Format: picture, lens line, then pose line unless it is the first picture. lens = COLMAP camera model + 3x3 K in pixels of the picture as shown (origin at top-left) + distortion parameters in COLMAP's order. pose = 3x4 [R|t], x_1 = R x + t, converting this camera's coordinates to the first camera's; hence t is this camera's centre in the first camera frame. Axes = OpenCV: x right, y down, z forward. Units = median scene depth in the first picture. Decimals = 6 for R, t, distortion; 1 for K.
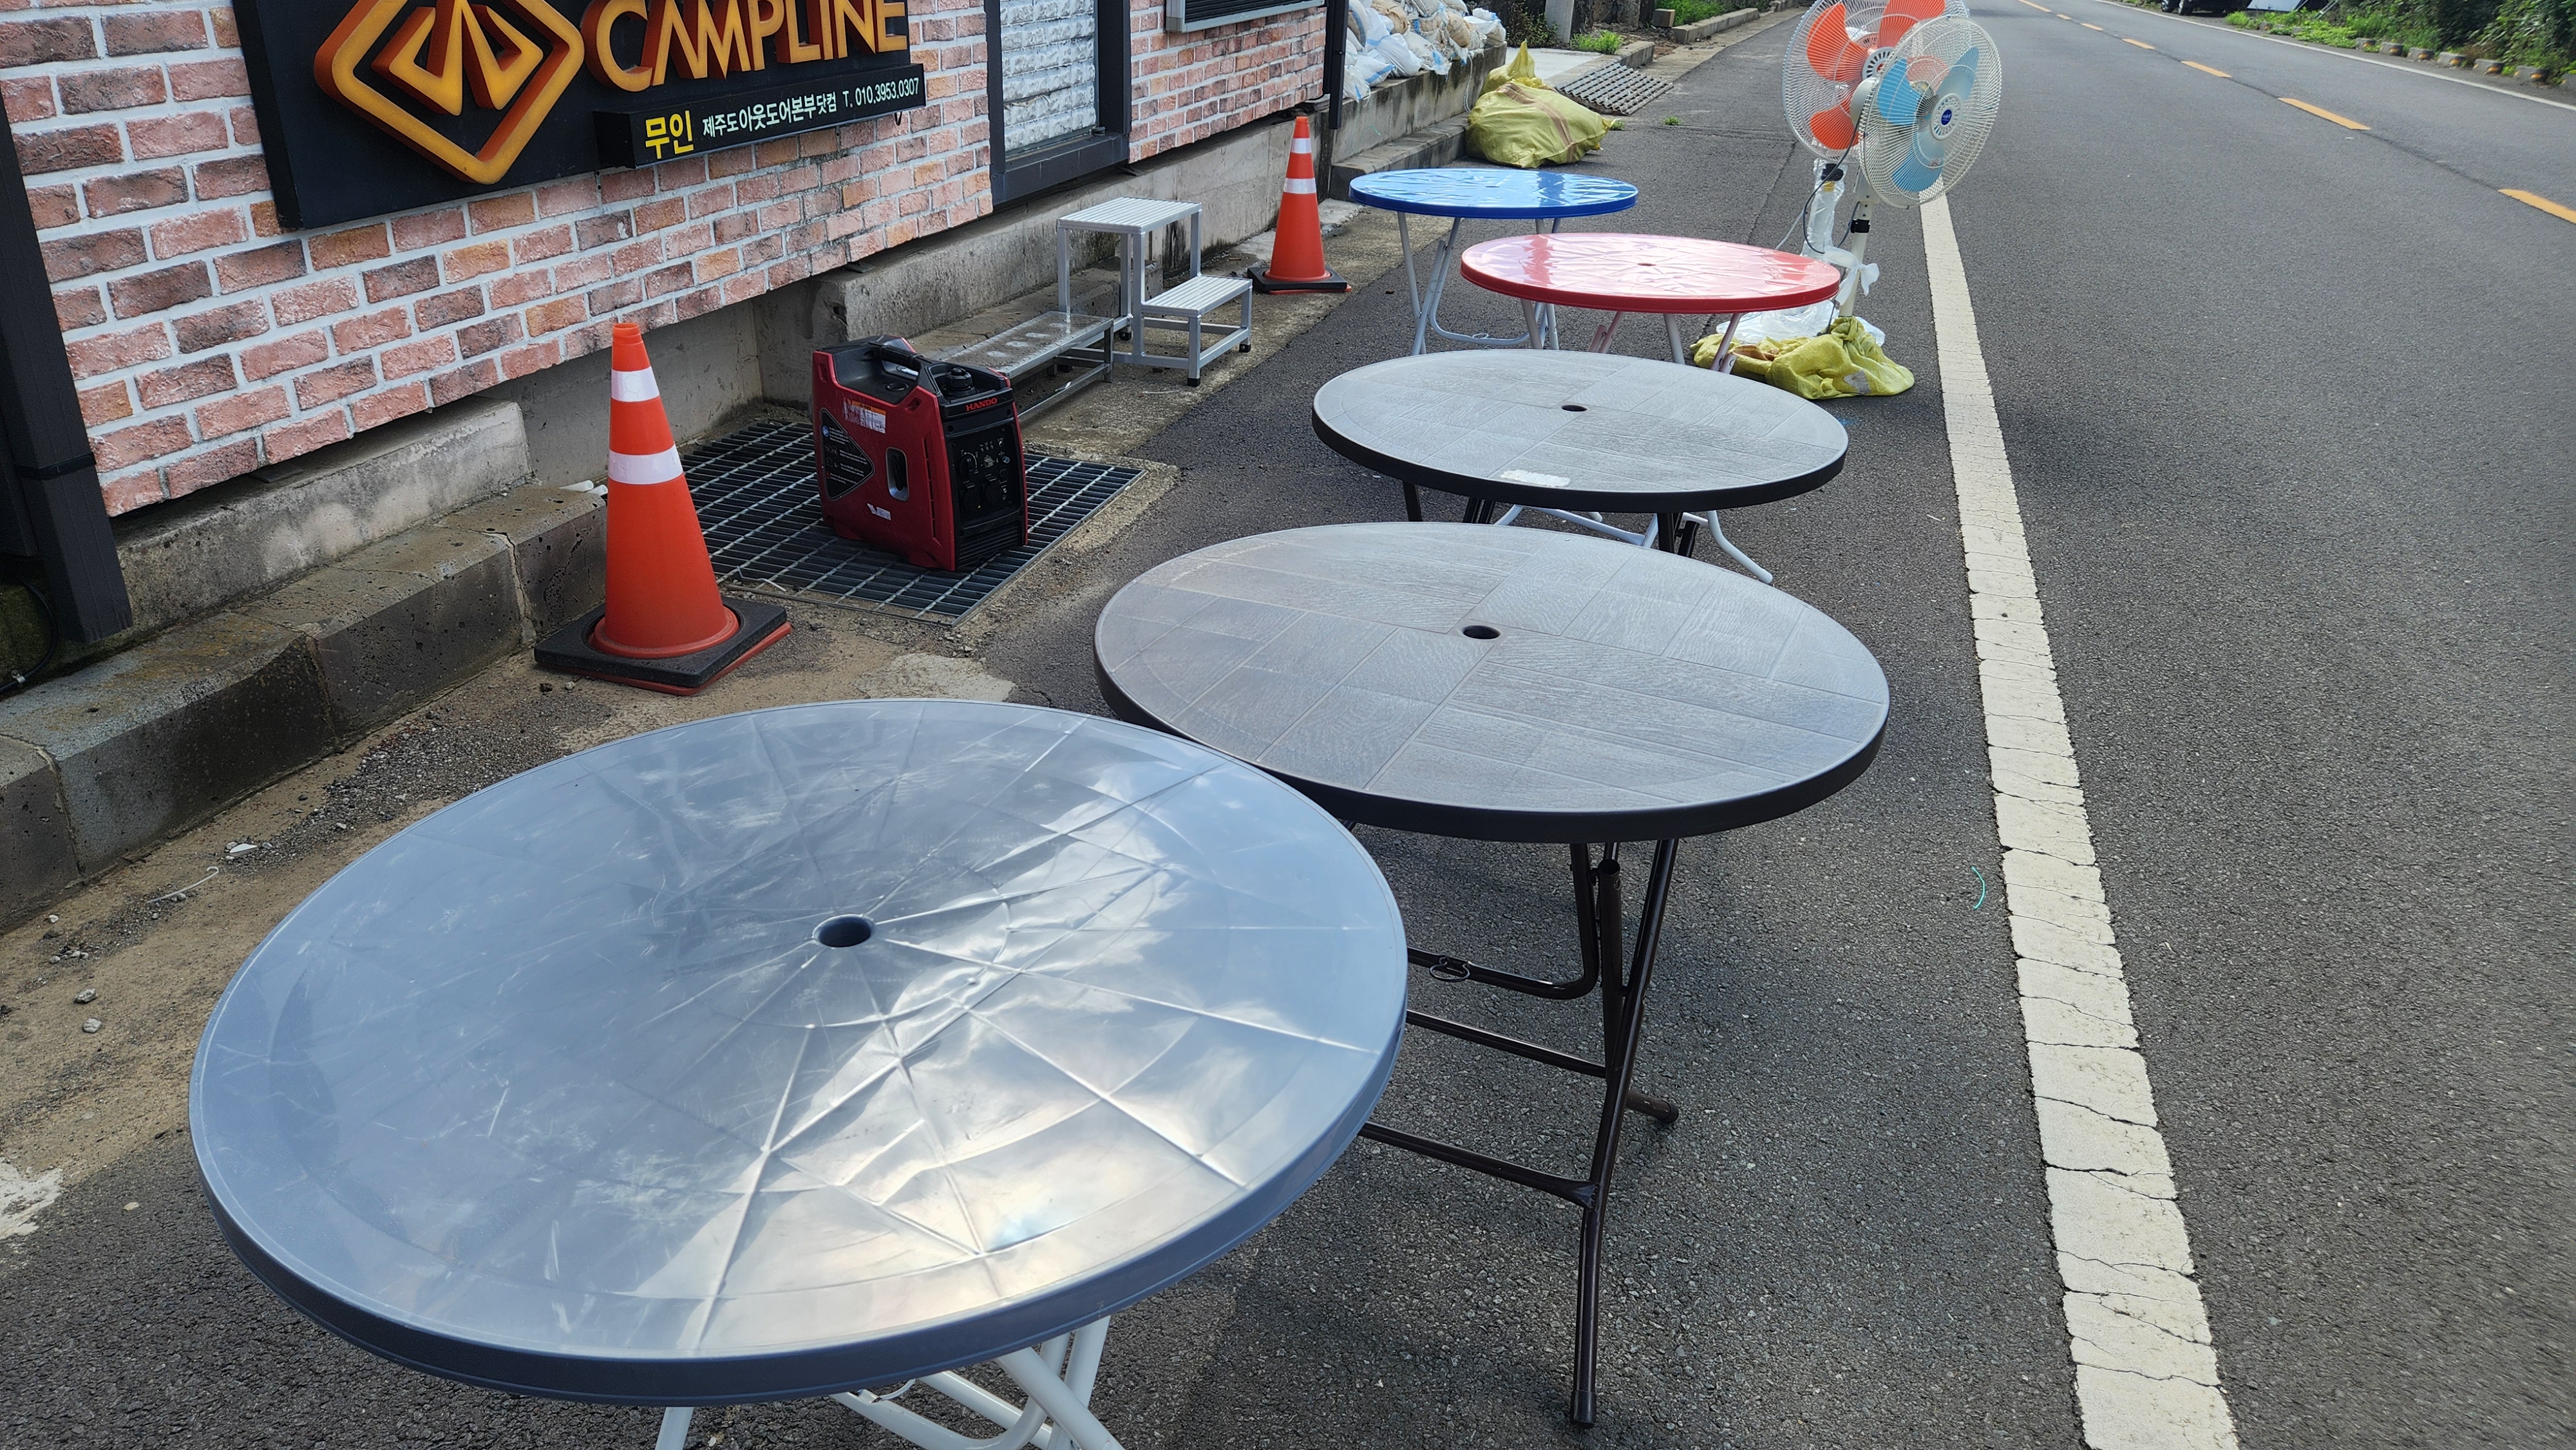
lens RADIAL K [[1705.3, 0, 1241.8], [0, 1705.3, 741.8], [0, 0, 1]] dist [0.079409, -0.068465]
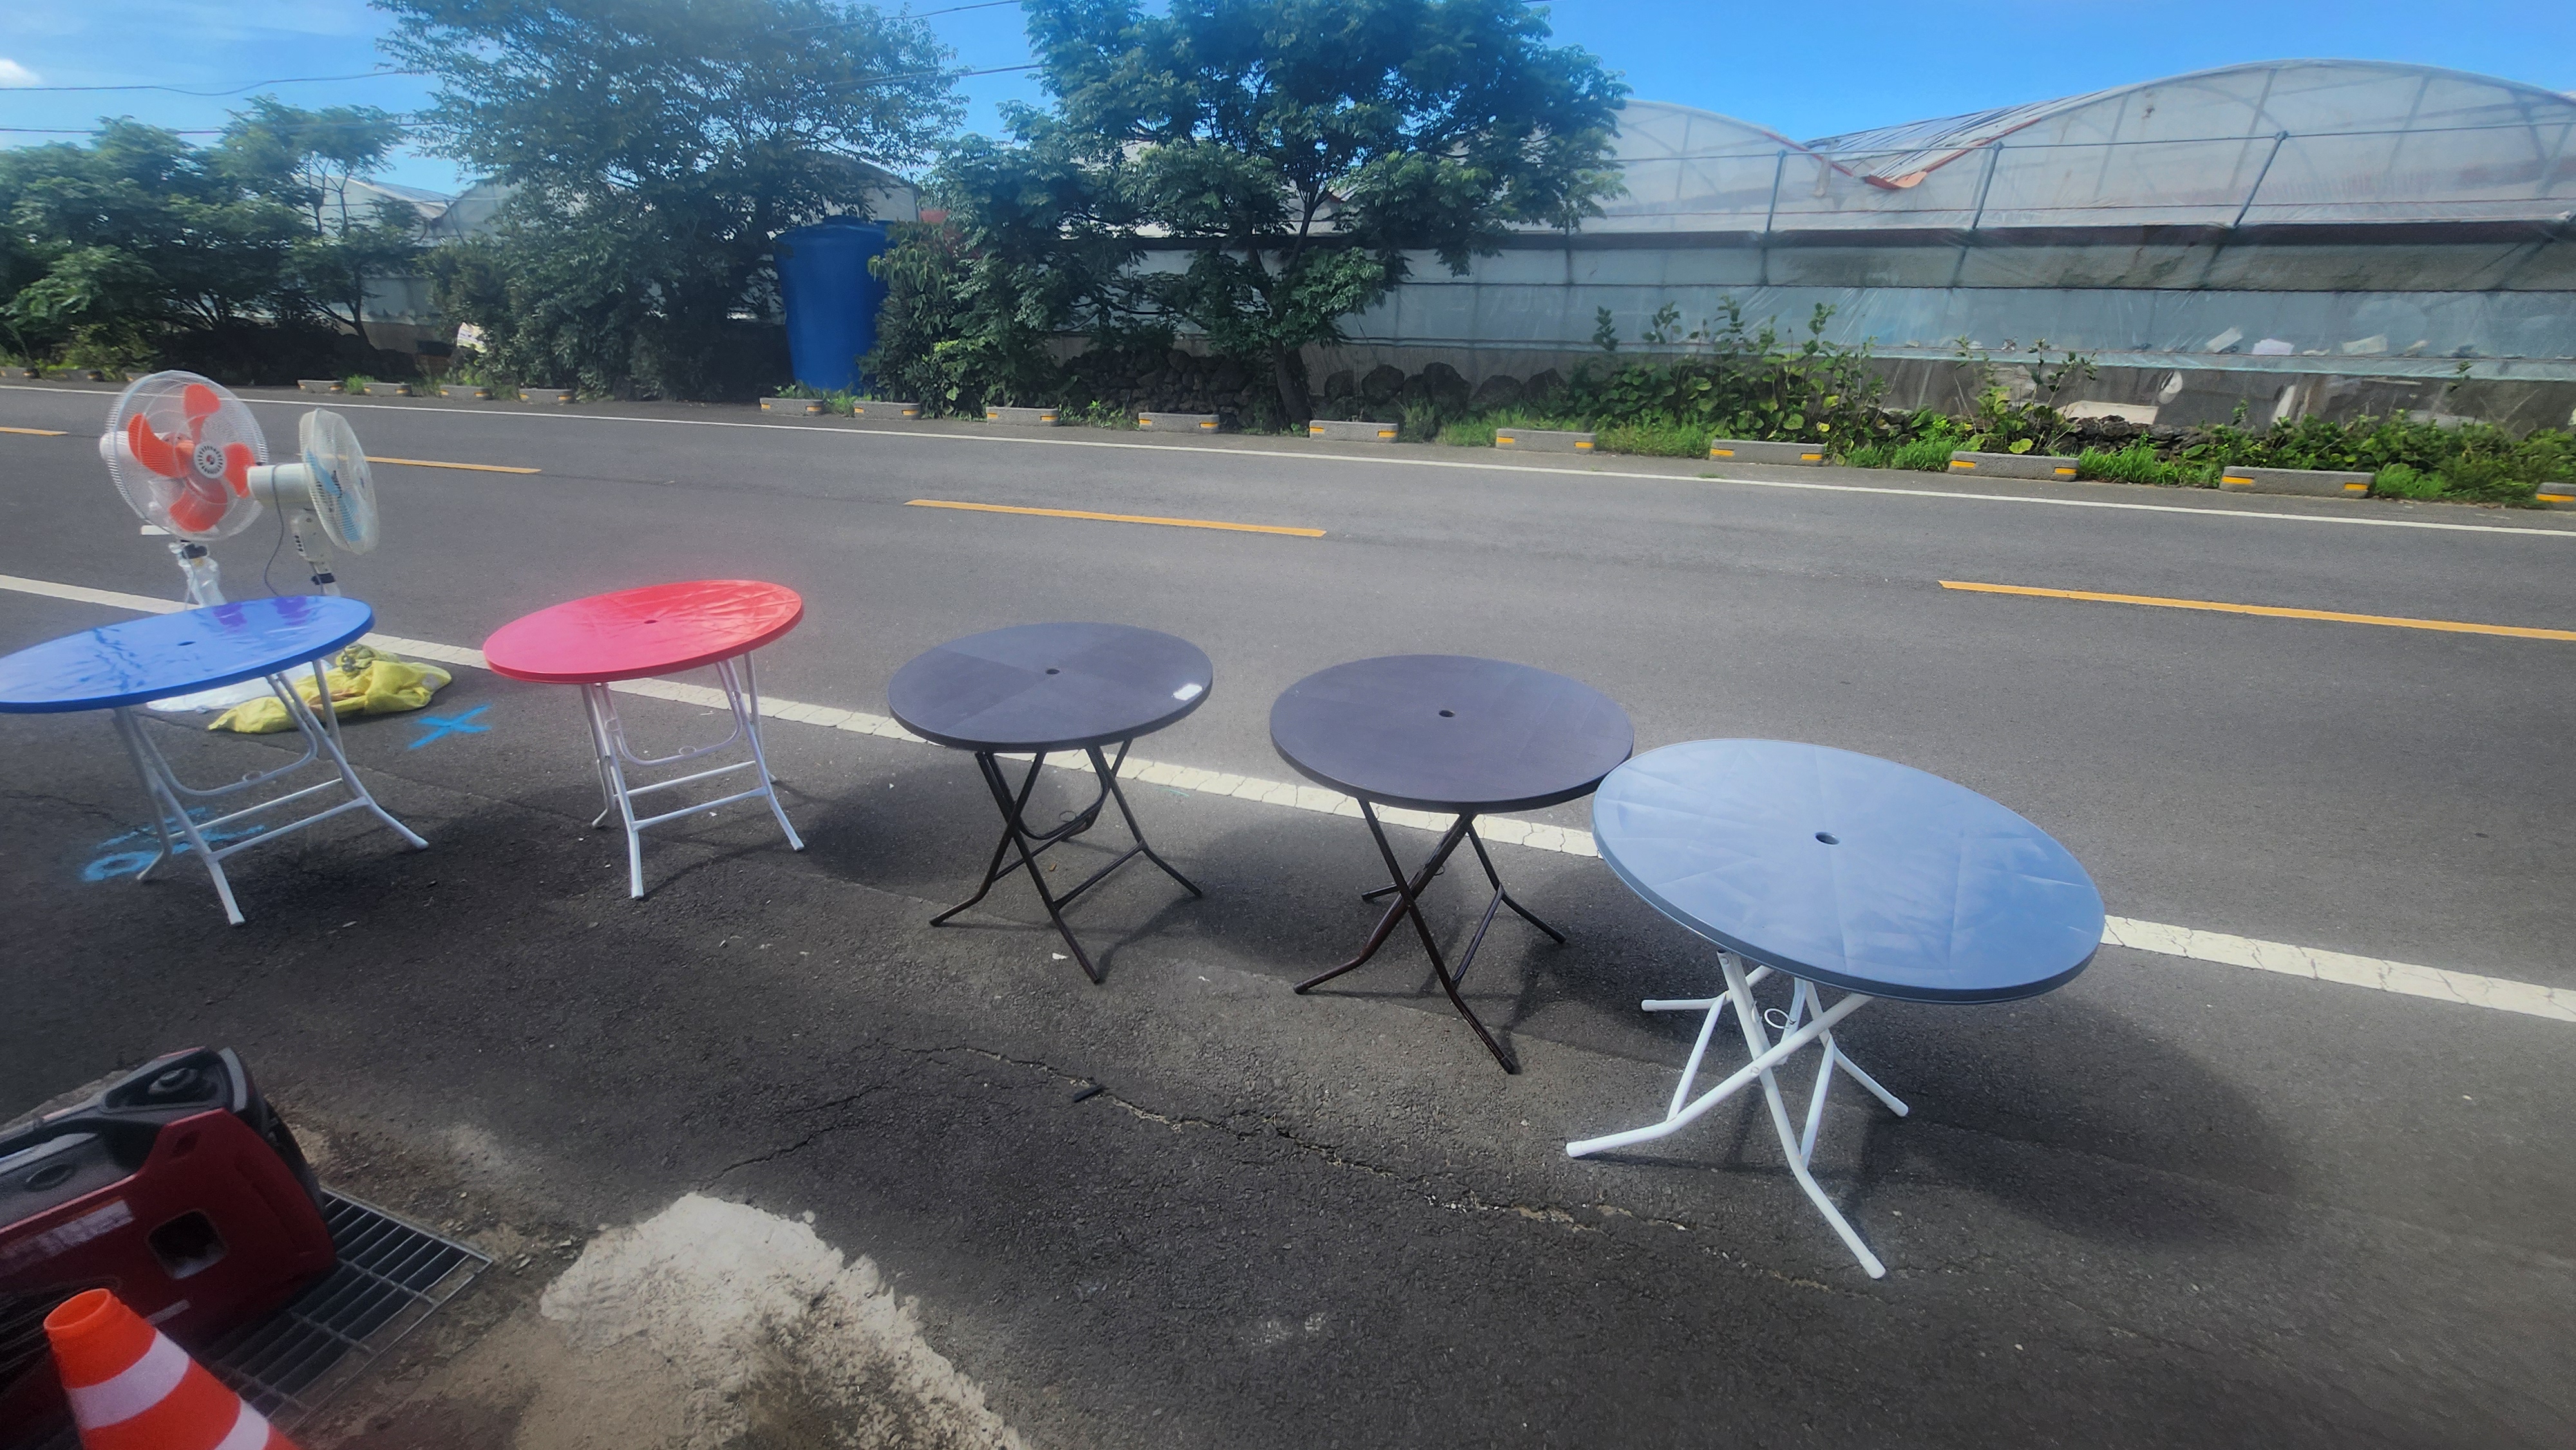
lens RADIAL K [[1007.2, 0, 1264.2], [0, 1007.2, 750.4], [0, 0, 1]] dist [-0.001135, 0.000015]
pose [[0.028344, -0.466222, 0.884213, -0.481648], [0.439452, 0.800314, 0.407897, -0.306910], [-0.897819, 0.377008, 0.227566, 0.439182]]
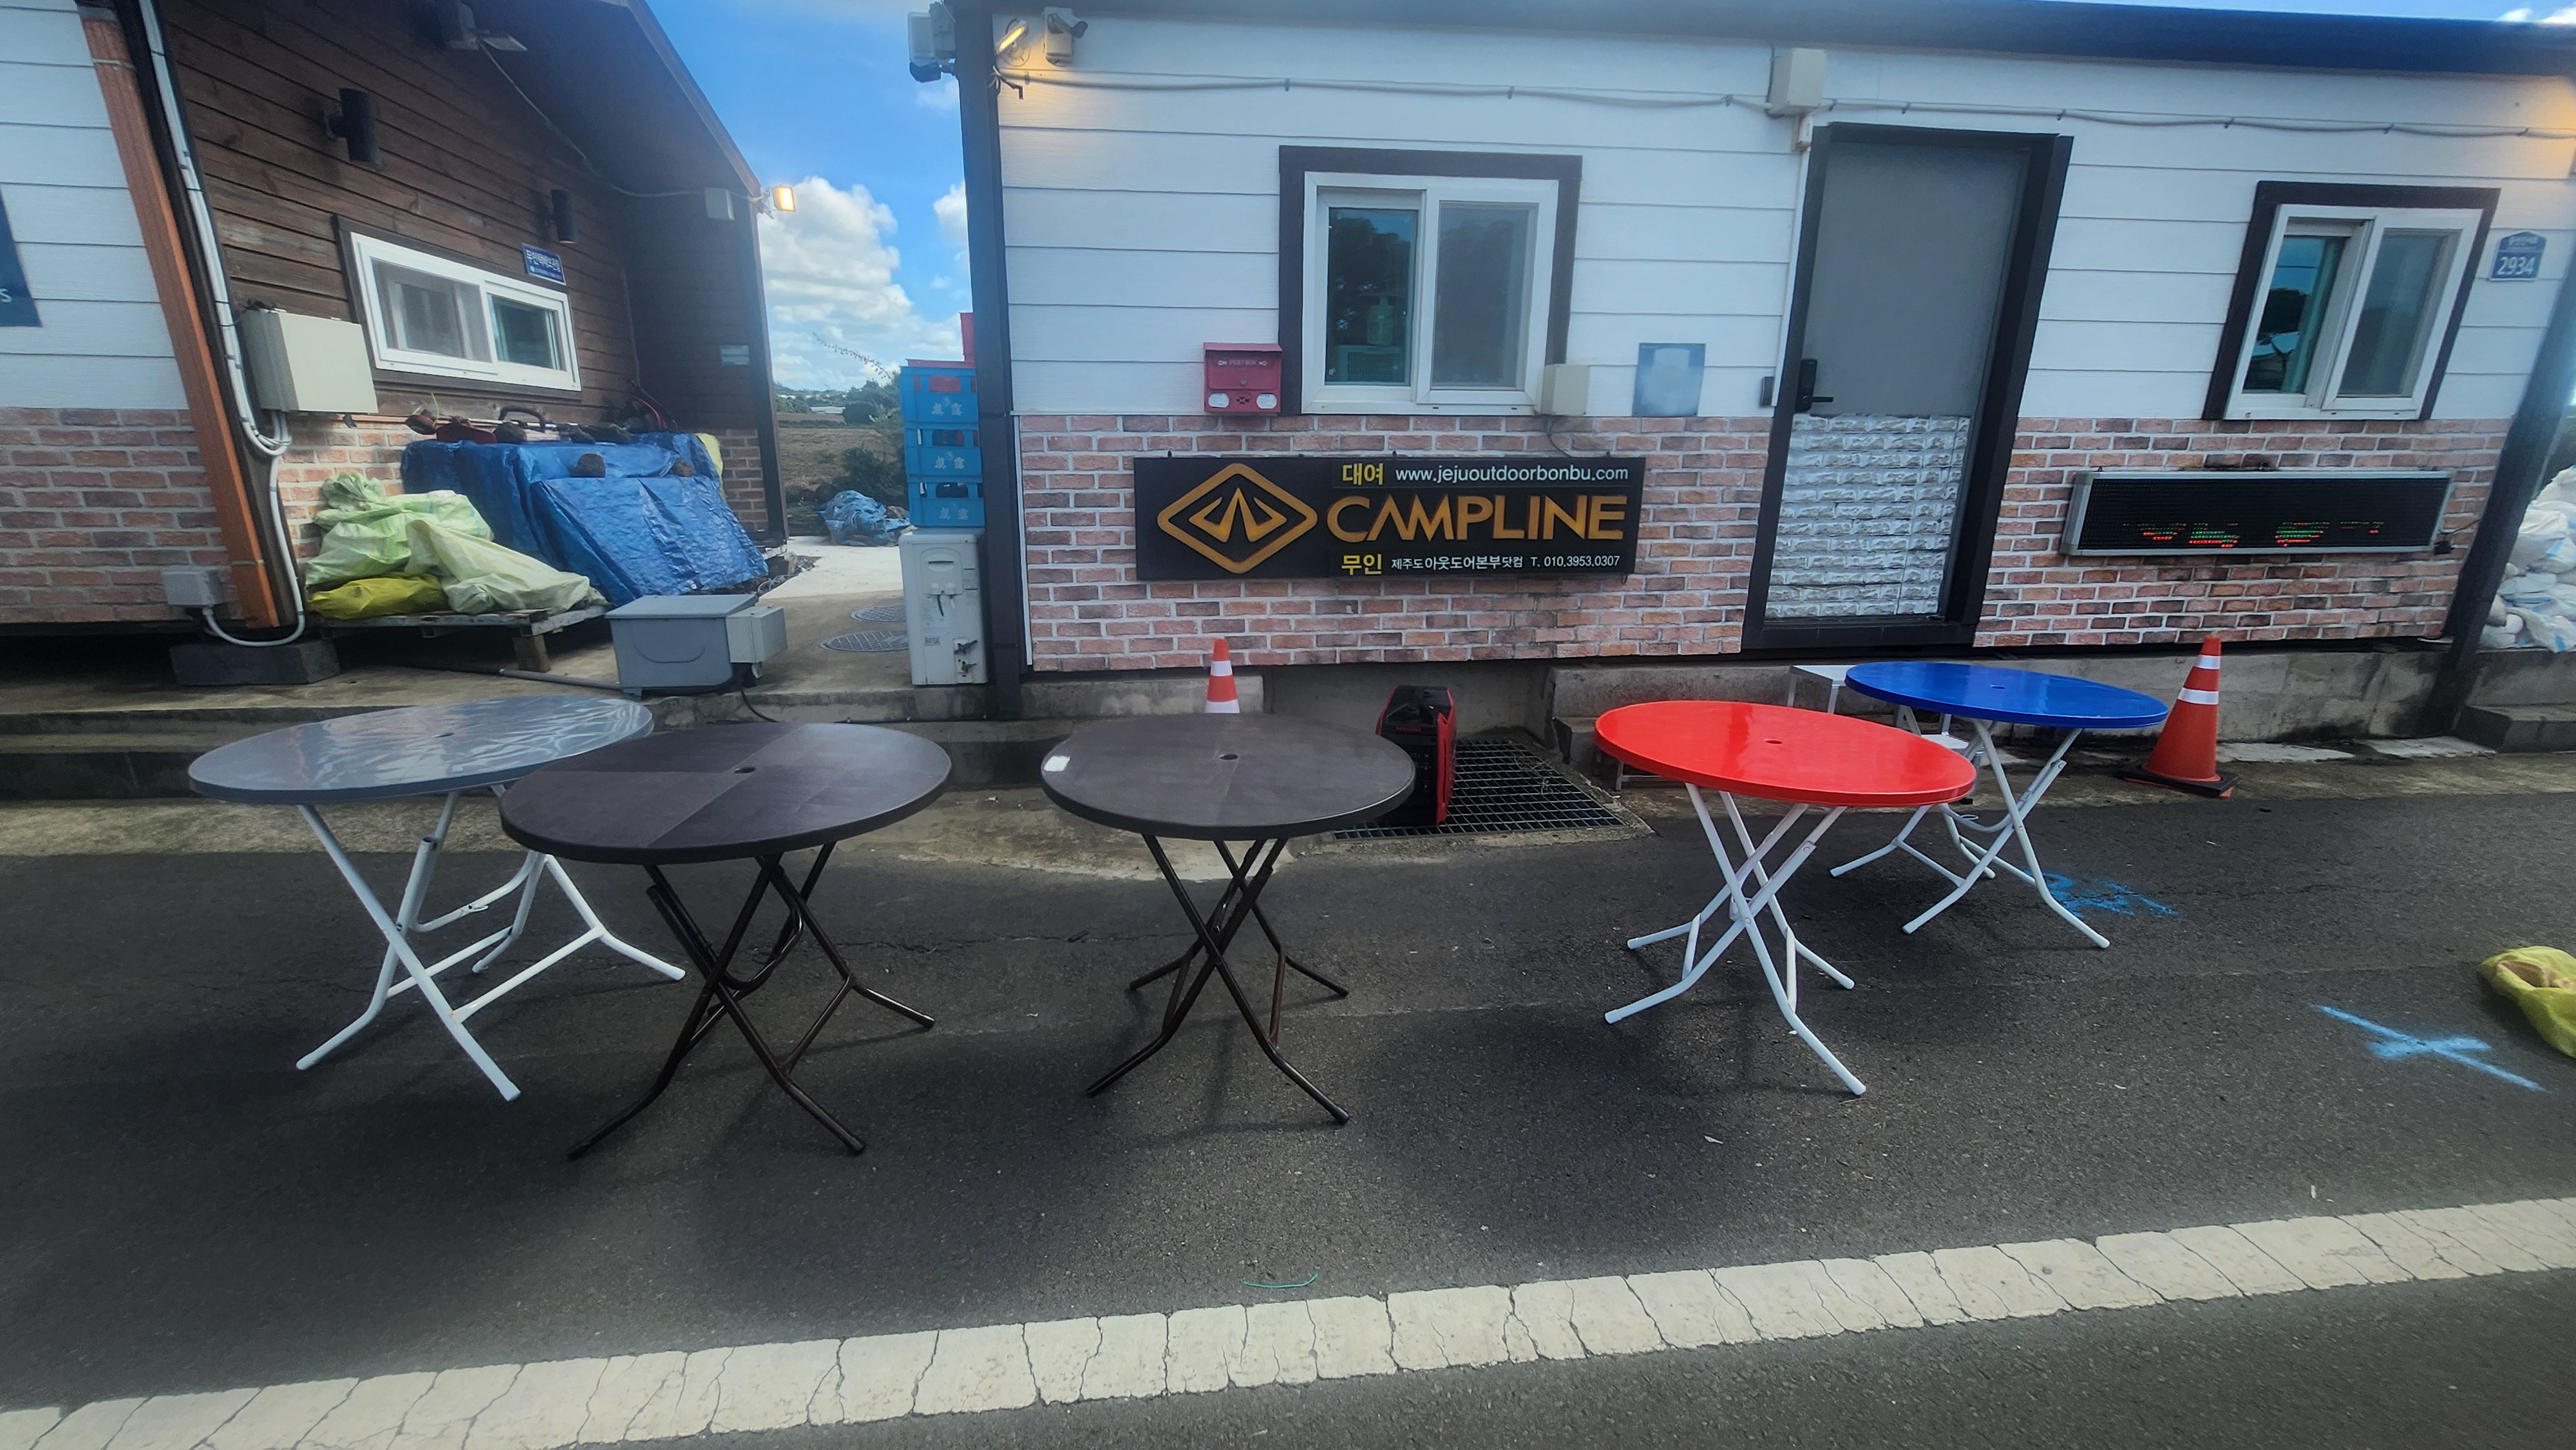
lens RADIAL K [[1020.9, 0, 1261.3], [0, 1020.9, 738.1], [0, 0, 1]] dist [-0.002364, -0.000654]
pose [[0.433570, 0.227146, -0.872022, 0.656616], [-0.395774, 0.917379, 0.042181, -0.178887], [0.809556, 0.326835, 0.487646, 0.422885]]
